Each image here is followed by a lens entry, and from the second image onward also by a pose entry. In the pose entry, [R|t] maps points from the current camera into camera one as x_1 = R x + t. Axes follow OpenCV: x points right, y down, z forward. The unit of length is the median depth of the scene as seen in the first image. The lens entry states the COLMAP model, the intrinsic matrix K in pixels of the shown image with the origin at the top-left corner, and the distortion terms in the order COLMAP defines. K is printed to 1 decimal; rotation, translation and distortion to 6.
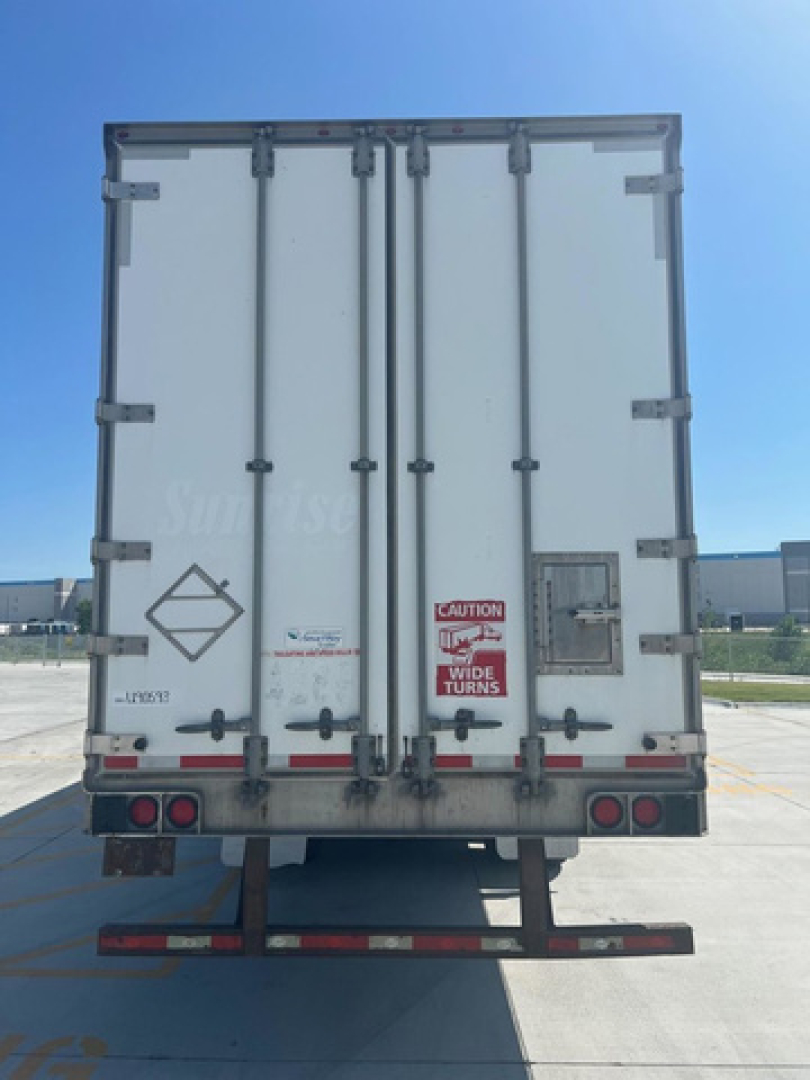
lens RADIAL K [[806.9, 0, 405.0], [0, 806.9, 540.0], [0, 0, 1]] dist [0.024623, -0.004362]
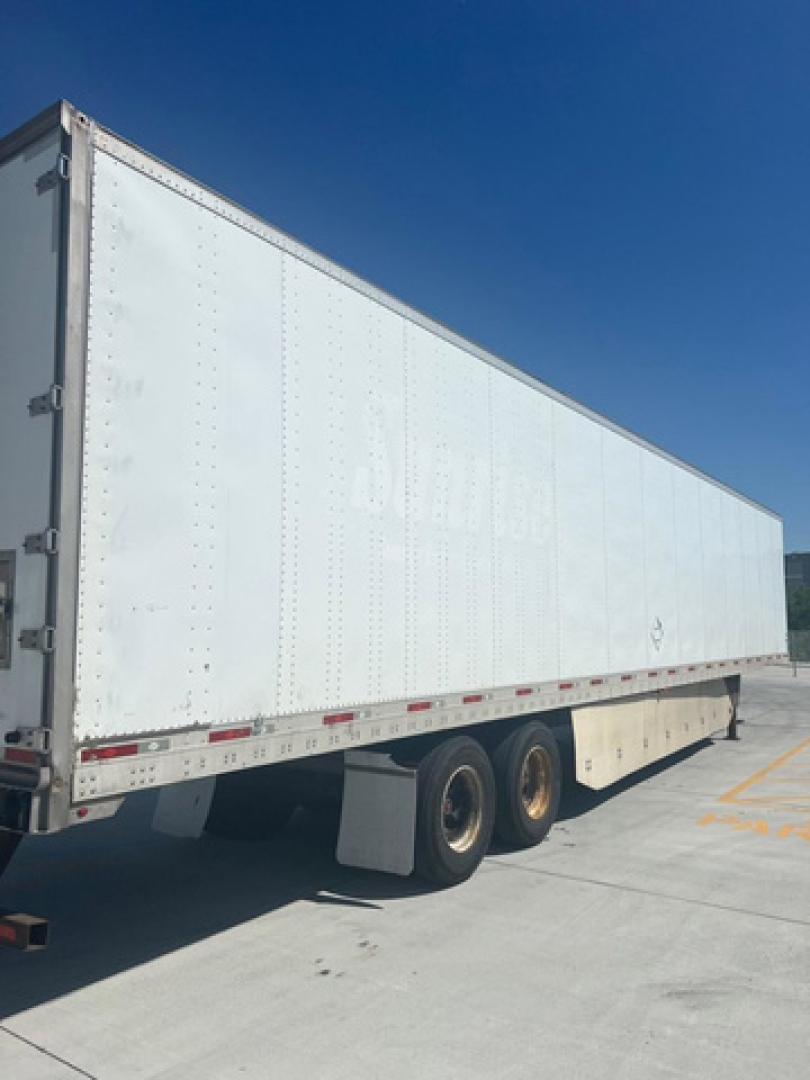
lens RADIAL K [[806.3, 0, 405.0], [0, 806.3, 540.0], [0, 0, 1]] dist [0.010438, 0.002918]
pose [[0.825039, -0.059485, -0.561937, 0.223203], [0.060785, 0.998016, -0.016402, 0.008867], [0.561798, -0.020625, 0.827018, 0.076597]]
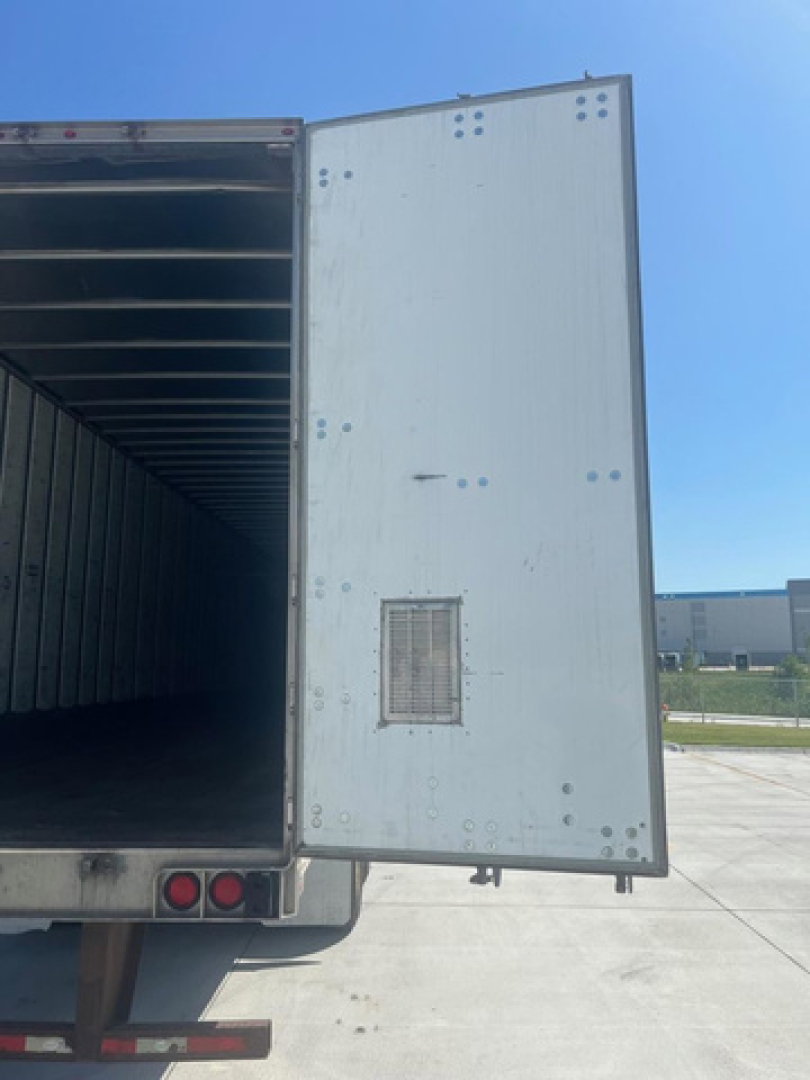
lens RADIAL K [[802.8, 0, 405.0], [0, 802.8, 540.0], [0, 0, 1]] dist [0.050211, -0.056599]
pose [[0.999924, 0.004328, -0.011532, 0.086333], [-0.004838, 0.998995, -0.044564, -0.001186], [0.011328, 0.044617, 0.998940, 0.018596]]
